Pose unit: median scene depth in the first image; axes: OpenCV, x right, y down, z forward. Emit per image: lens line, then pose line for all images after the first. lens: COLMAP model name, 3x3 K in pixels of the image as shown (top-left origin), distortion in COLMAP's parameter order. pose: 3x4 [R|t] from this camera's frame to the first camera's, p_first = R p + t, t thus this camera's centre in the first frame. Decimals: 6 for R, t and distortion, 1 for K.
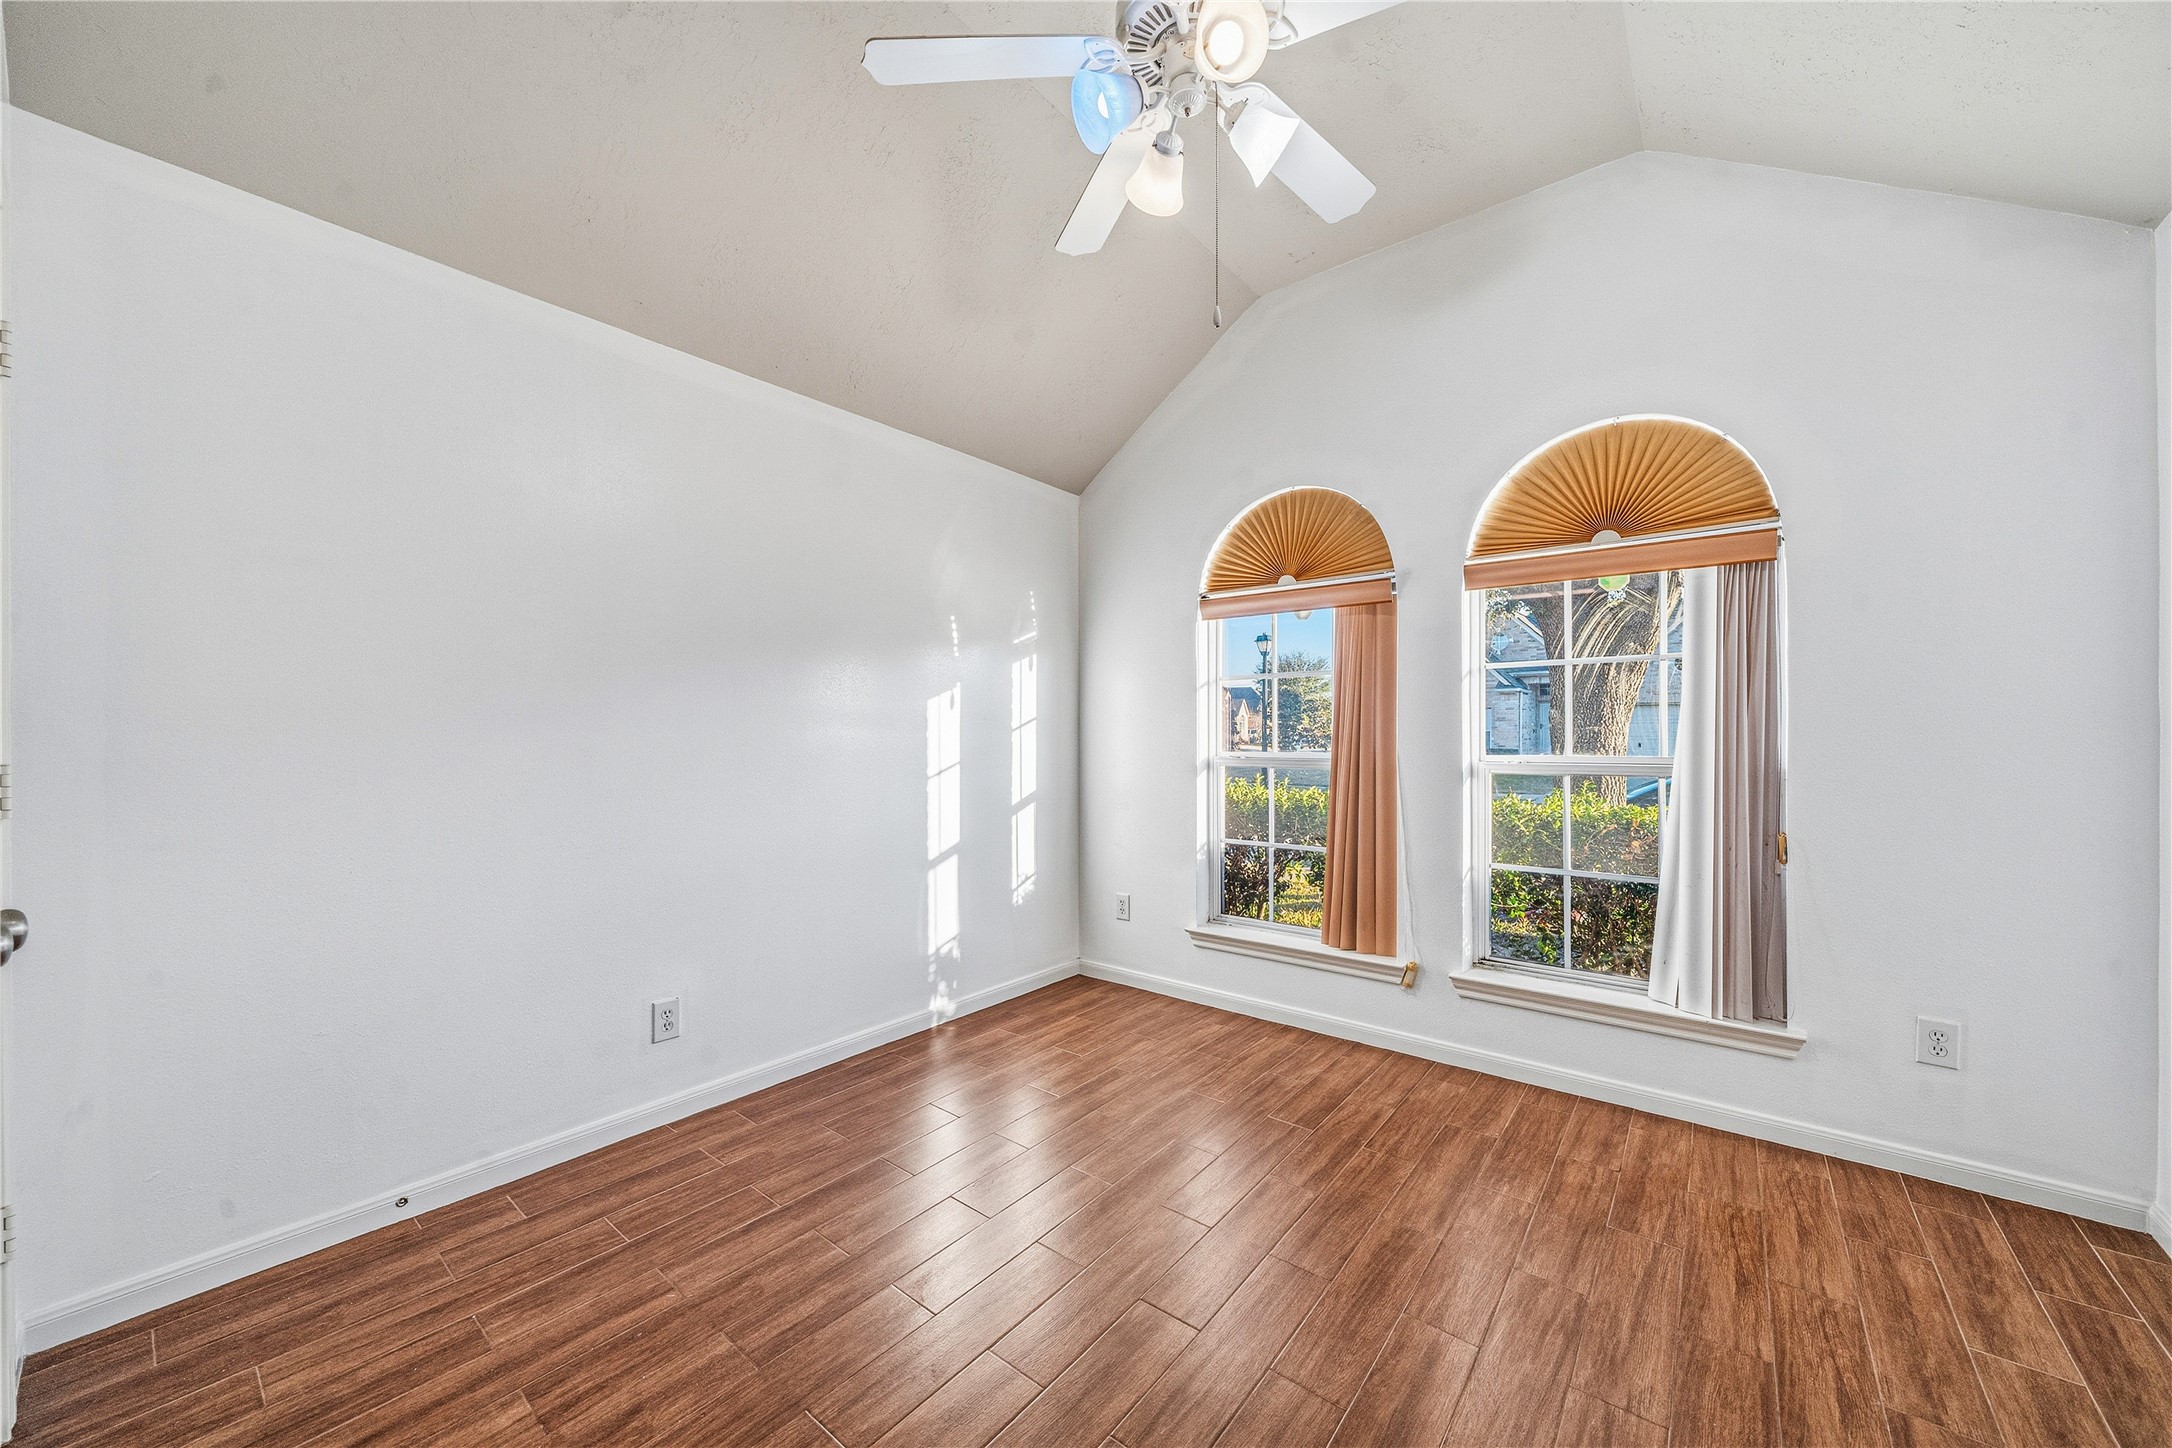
lens RADIAL K [[799.6, 0, 1084.2], [0, 799.6, 733.3], [0, 0, 1]] dist [-0.007369, -0.000007]
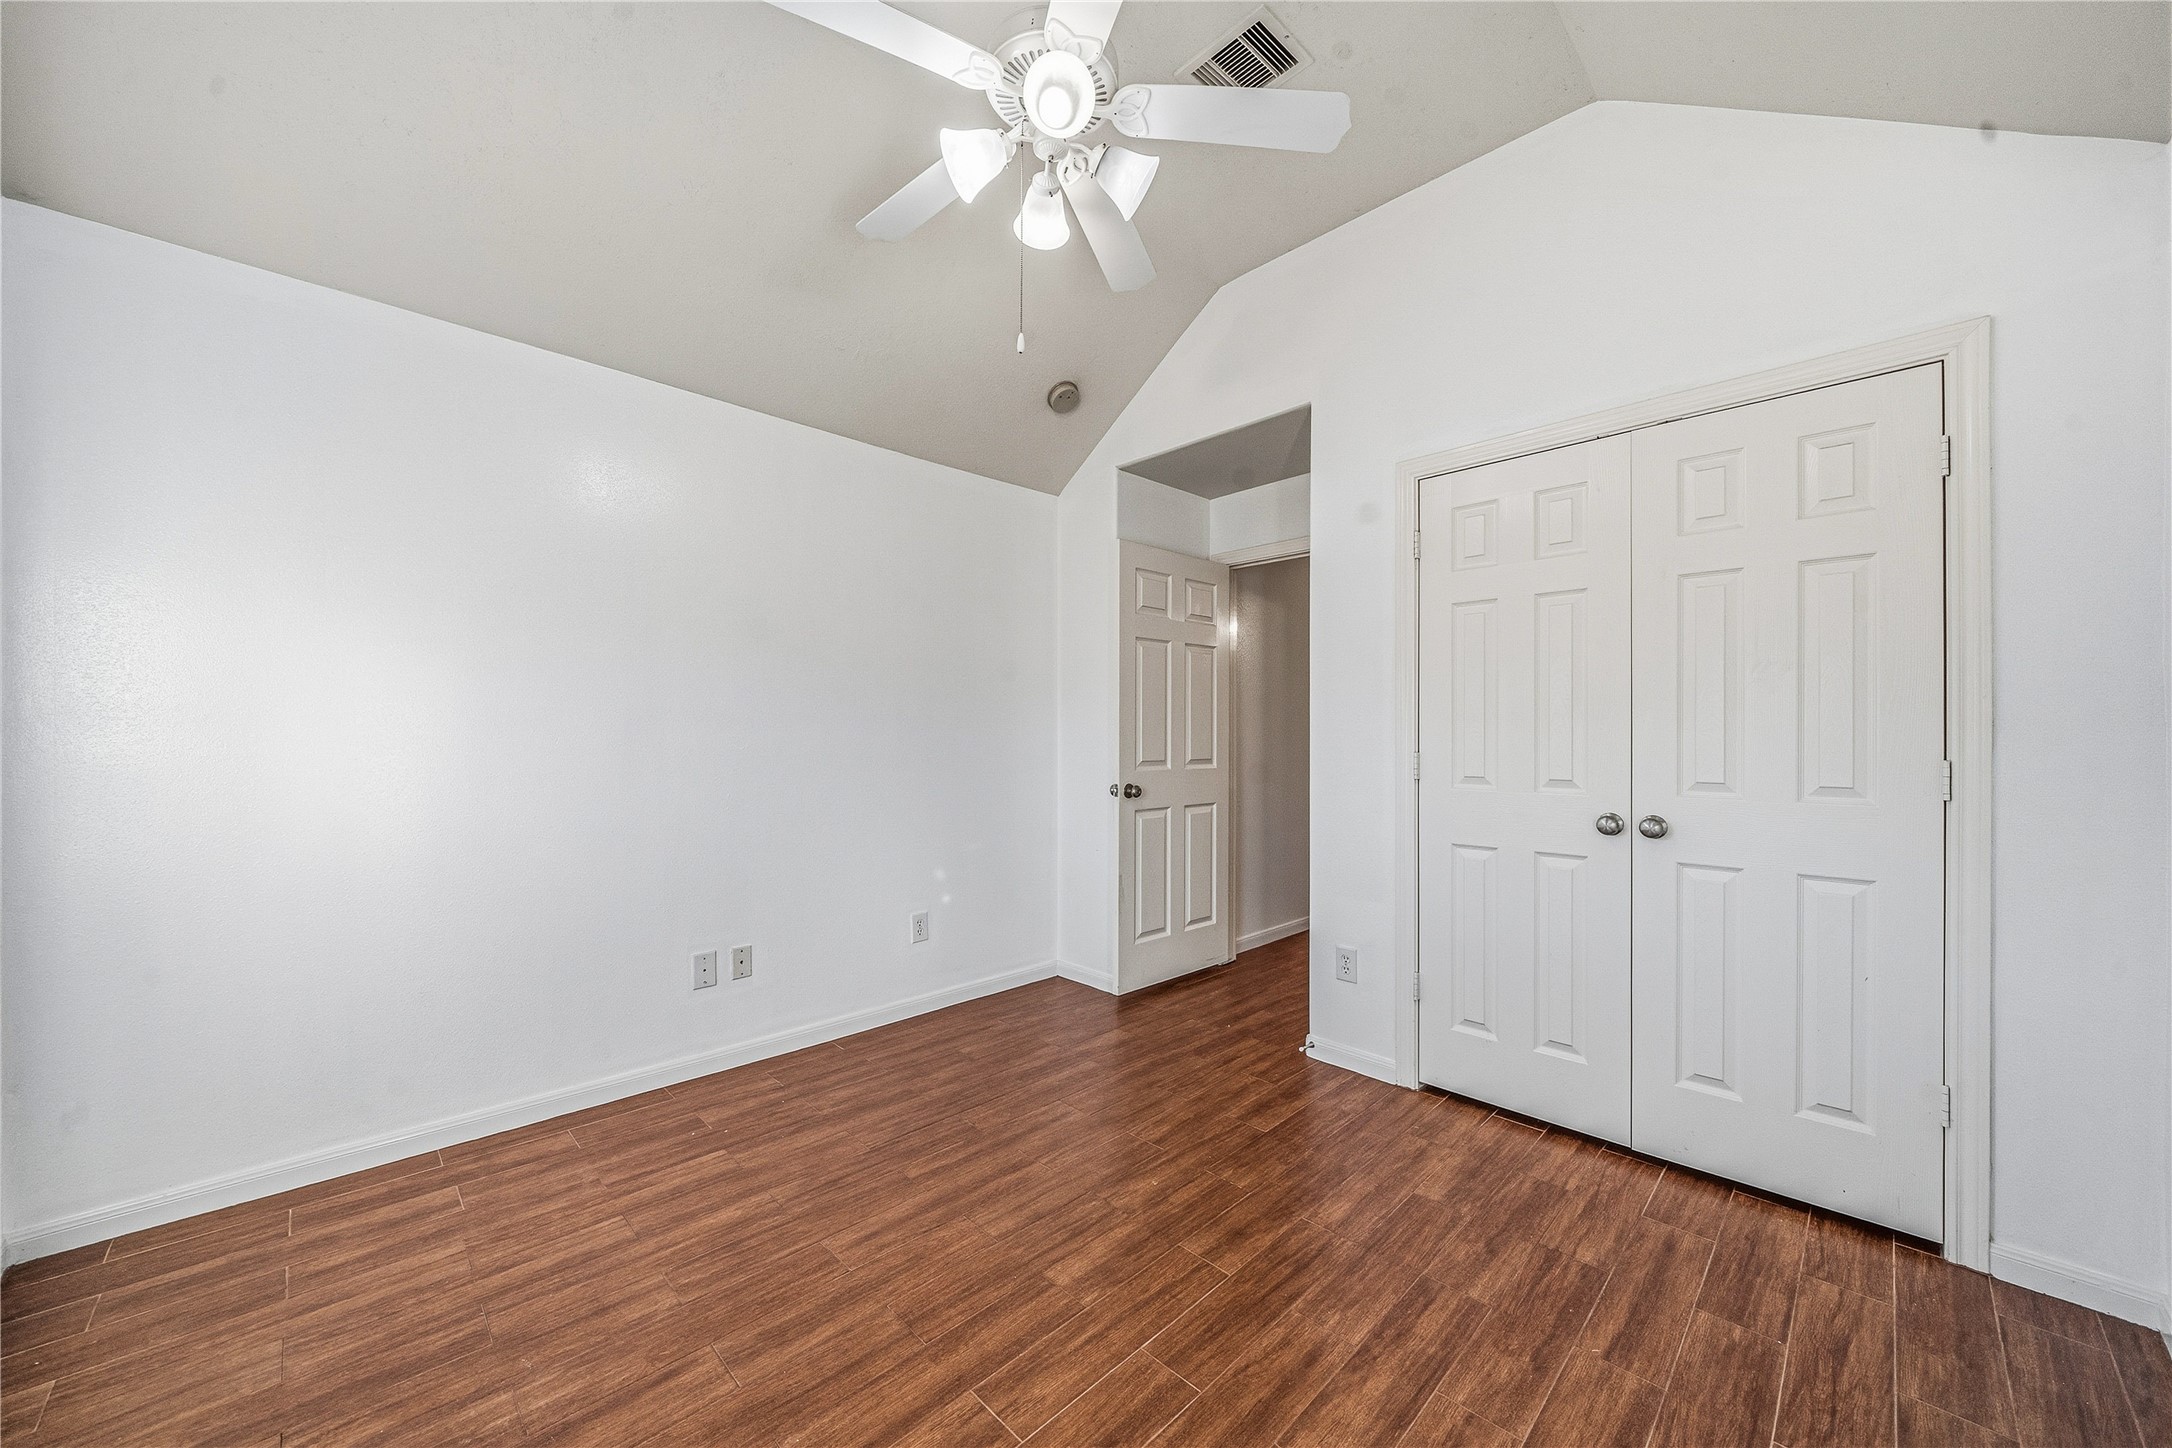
lens RADIAL K [[799.6, 0, 1082.7], [0, 799.6, 728.5], [0, 0, 1]] dist [-0.007369, -0.000007]
pose [[-0.992980, 0.001660, 0.118272, -0.043938], [0.000449, 0.999947, -0.010264, -0.000250], [-0.118282, -0.010139, -0.992928, 2.047702]]
